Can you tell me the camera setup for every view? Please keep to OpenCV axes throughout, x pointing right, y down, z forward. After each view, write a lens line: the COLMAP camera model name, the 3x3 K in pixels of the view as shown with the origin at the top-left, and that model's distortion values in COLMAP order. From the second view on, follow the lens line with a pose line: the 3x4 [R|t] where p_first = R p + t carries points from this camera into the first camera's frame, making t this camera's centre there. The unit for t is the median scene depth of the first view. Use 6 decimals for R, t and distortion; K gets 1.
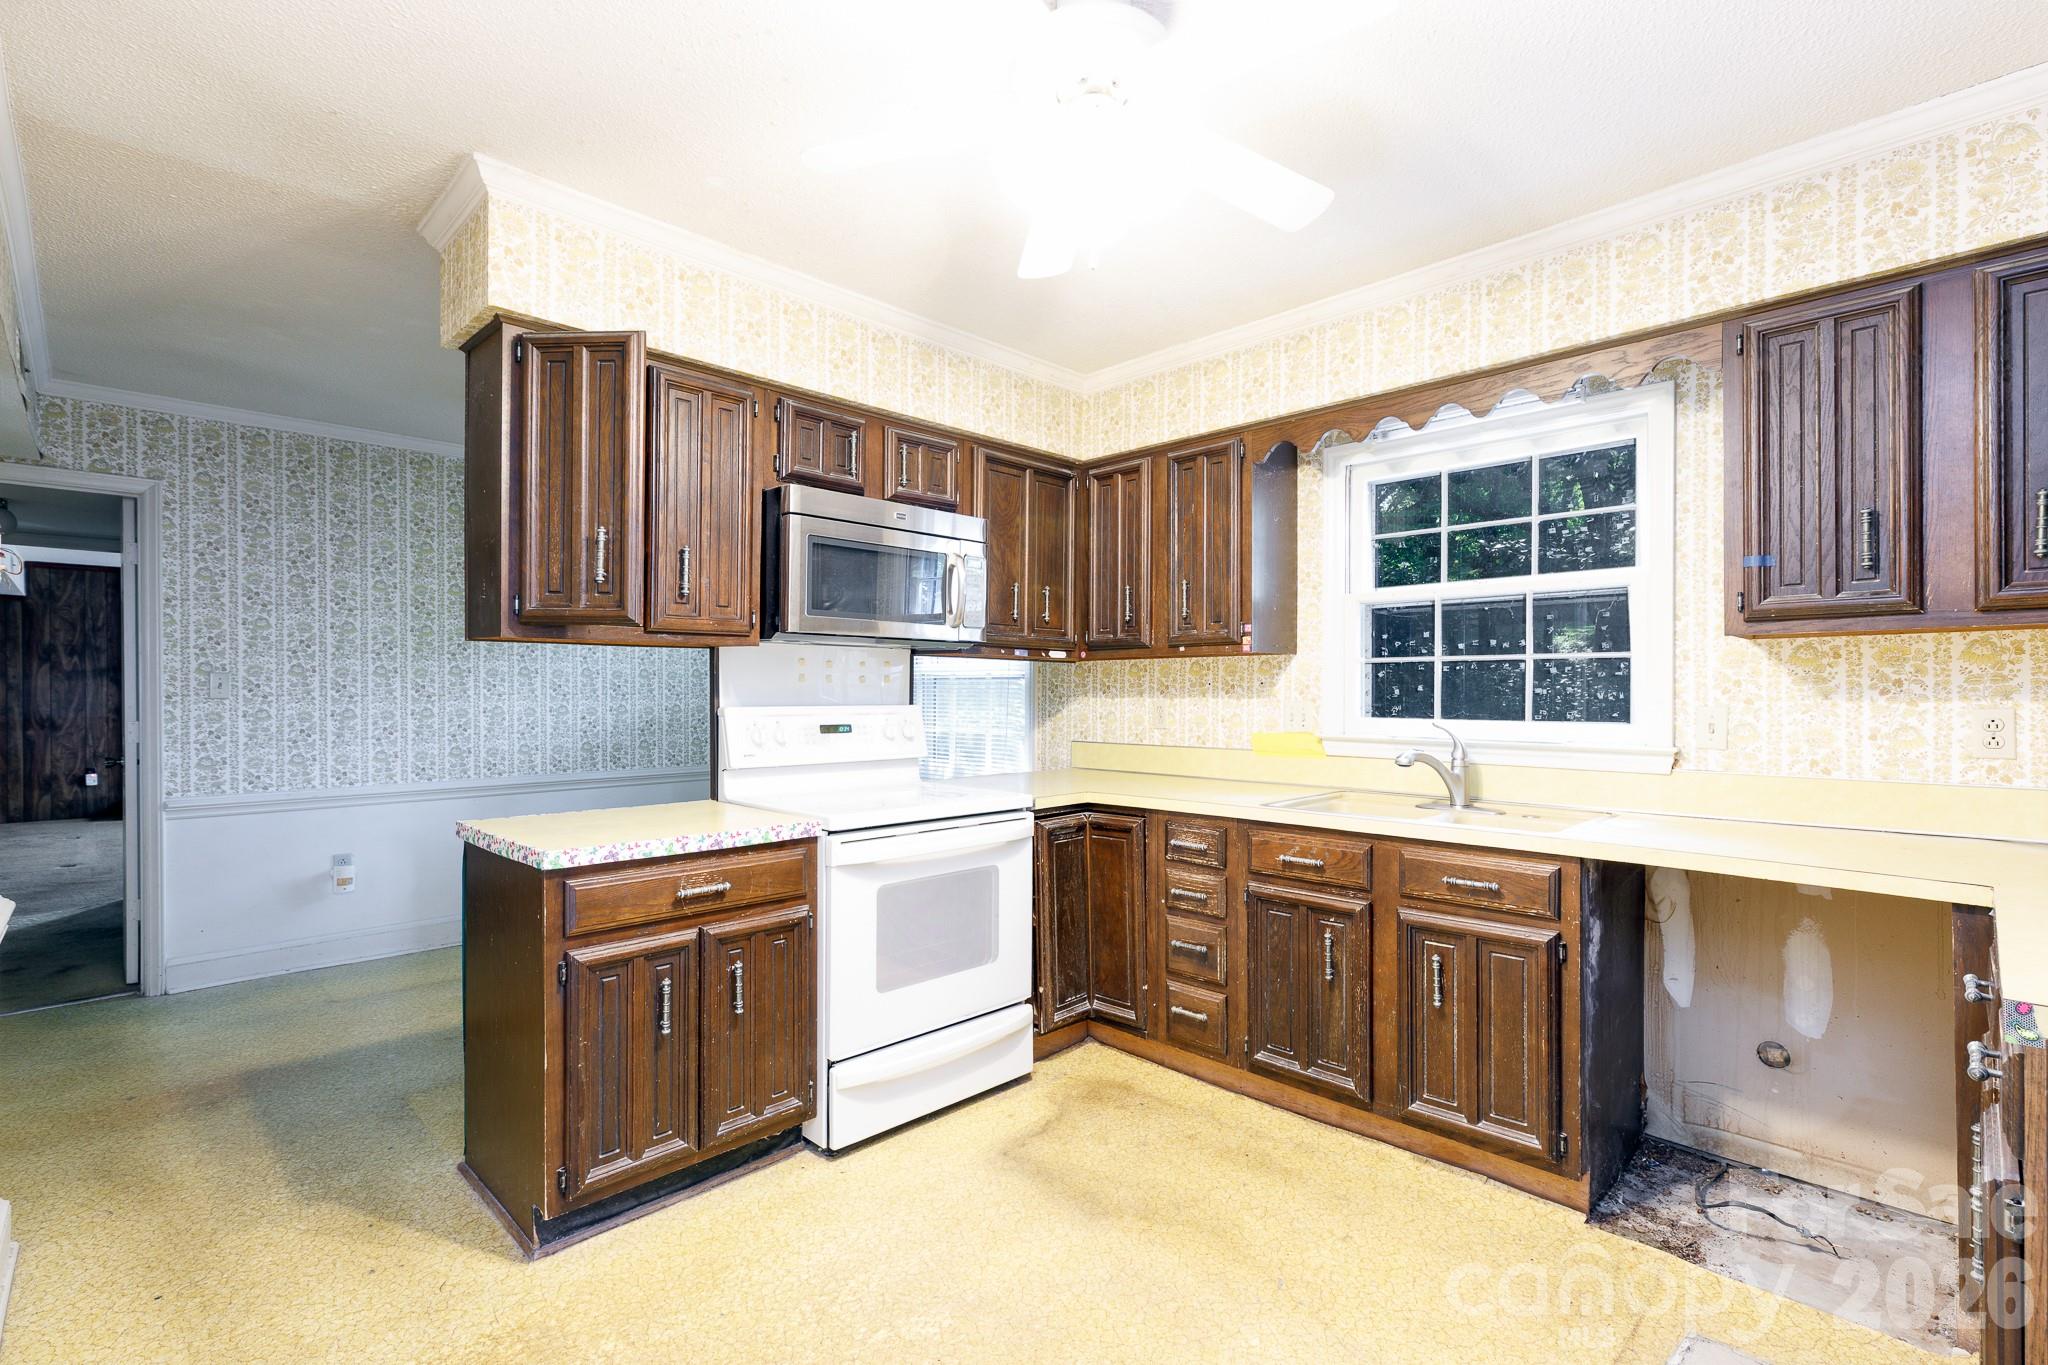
lens RADIAL K [[930.5, 0, 1032.0], [0, 930.5, 696.8], [0, 0, 1]] dist [0.017804, -0.002244]
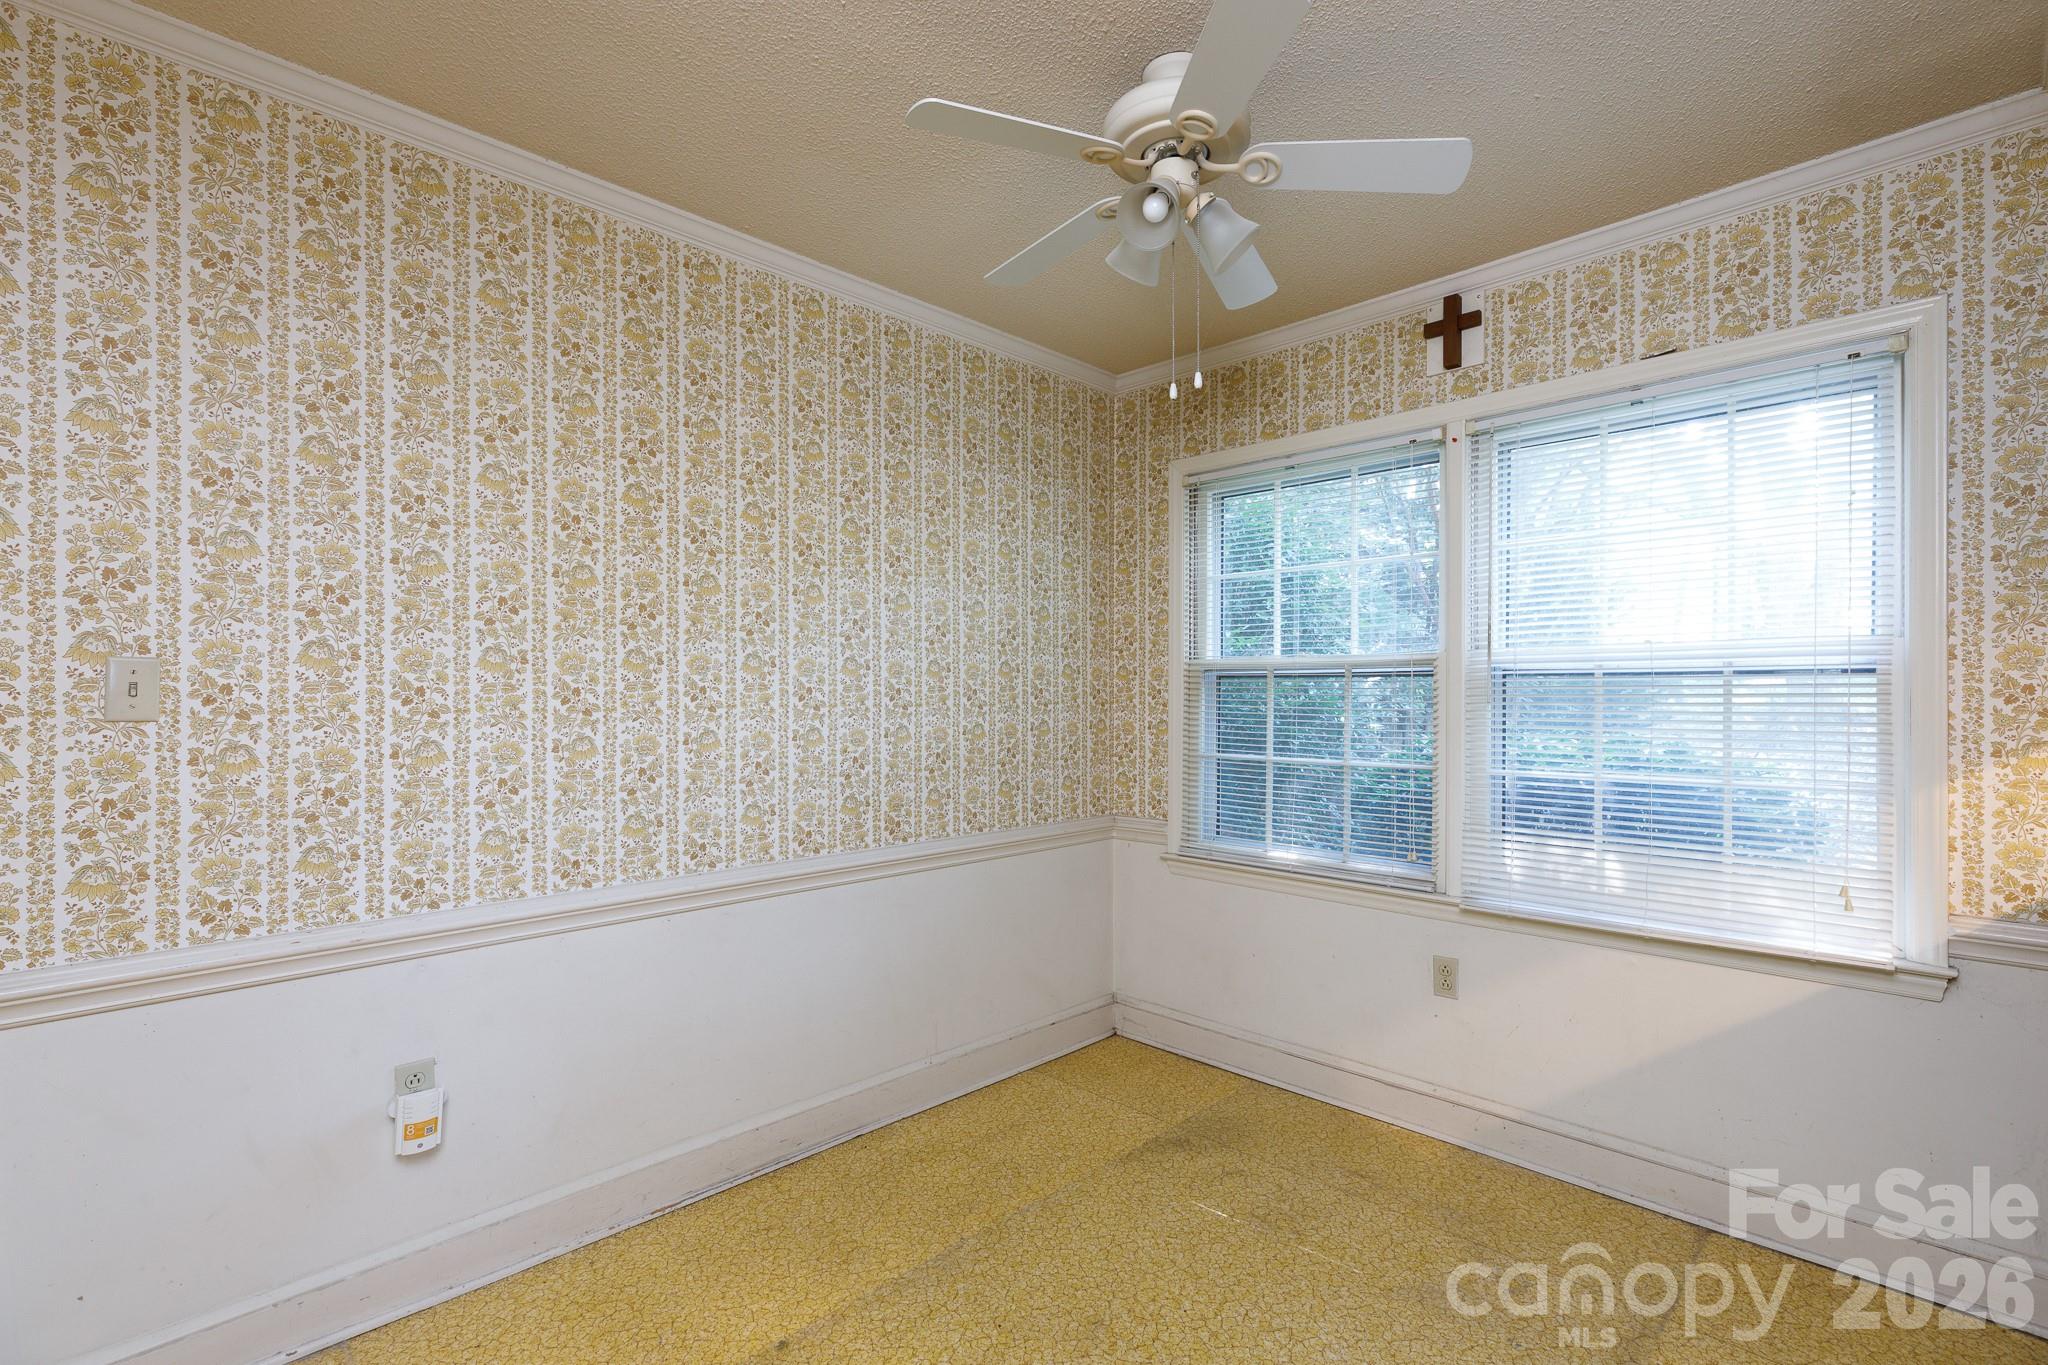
lens RADIAL K [[888.5, 0, 1023.2], [0, 888.5, 700.1], [0, 0, 1]] dist [-0.007702, 0.003559]
pose [[0.998852, -0.004627, 0.047677, -0.088889], [0.005166, 0.999924, -0.011173, -0.000090], [-0.047621, 0.011406, 0.998800, 0.107551]]
